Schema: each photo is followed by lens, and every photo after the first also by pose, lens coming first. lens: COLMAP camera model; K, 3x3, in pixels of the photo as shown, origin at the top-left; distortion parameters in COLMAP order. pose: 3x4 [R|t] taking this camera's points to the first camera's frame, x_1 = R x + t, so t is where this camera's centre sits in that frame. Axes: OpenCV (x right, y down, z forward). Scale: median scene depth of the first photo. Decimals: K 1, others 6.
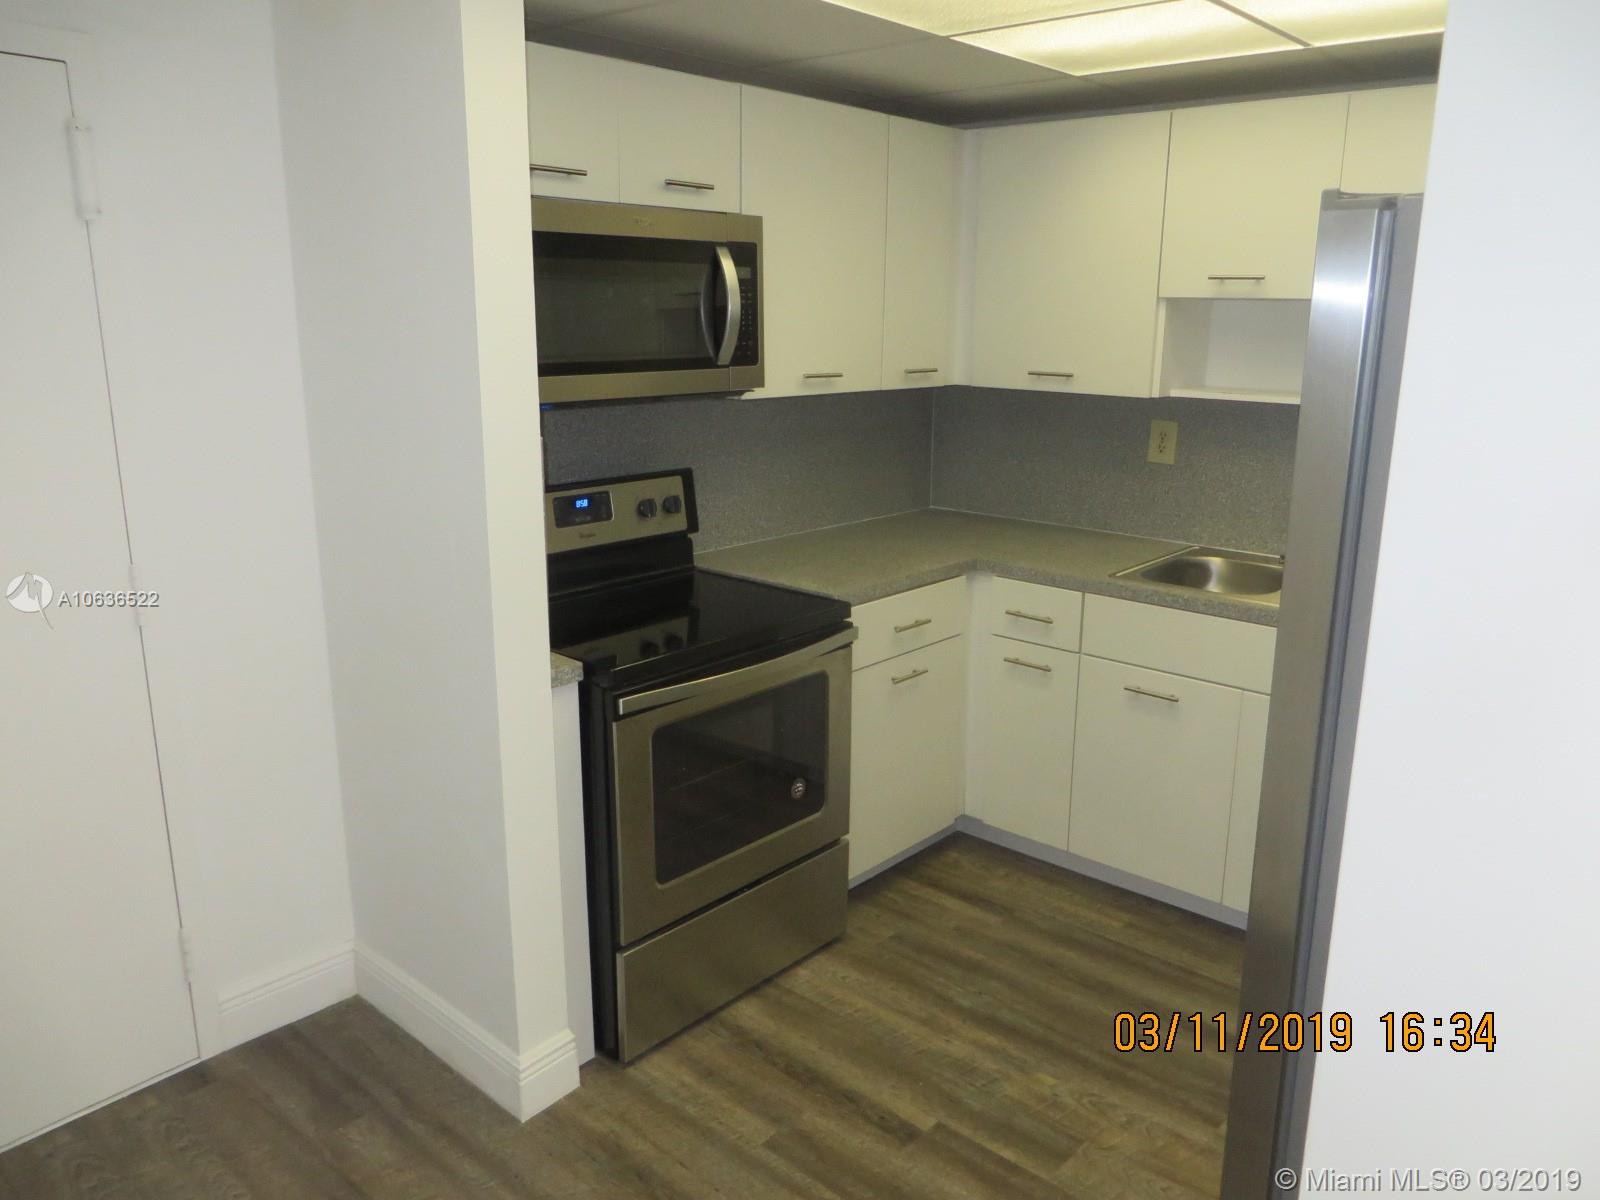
lens RADIAL K [[1186.6, 0, 800.0], [0, 1186.6, 600.0], [0, 0, 1]] dist [-0.006183, -0.001836]
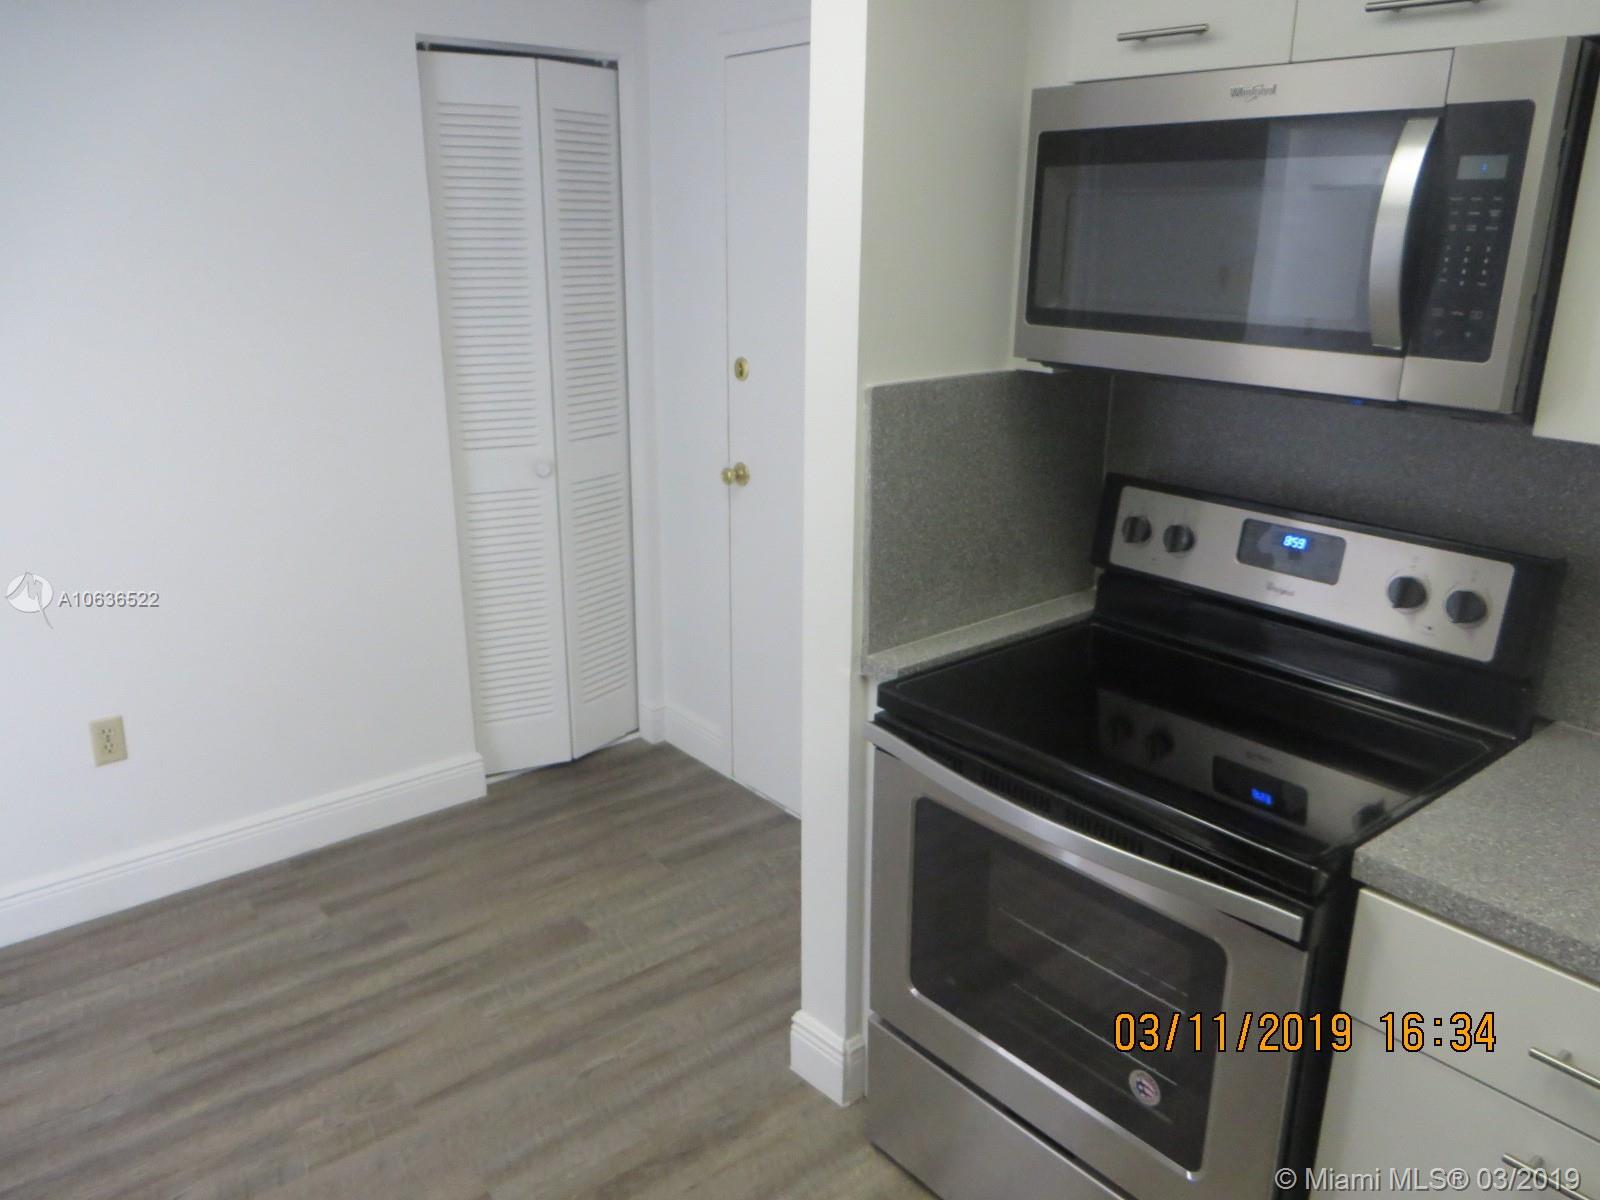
lens RADIAL K [[1199.8, 0, 800.0], [0, 1199.8, 600.0], [0, 0, 1]] dist [-0.005280, -0.004002]
pose [[-0.150934, 0.289735, -0.945131, 0.491729], [-0.251638, 0.913328, 0.320172, -0.195667], [0.955980, 0.286156, -0.064944, 0.793173]]
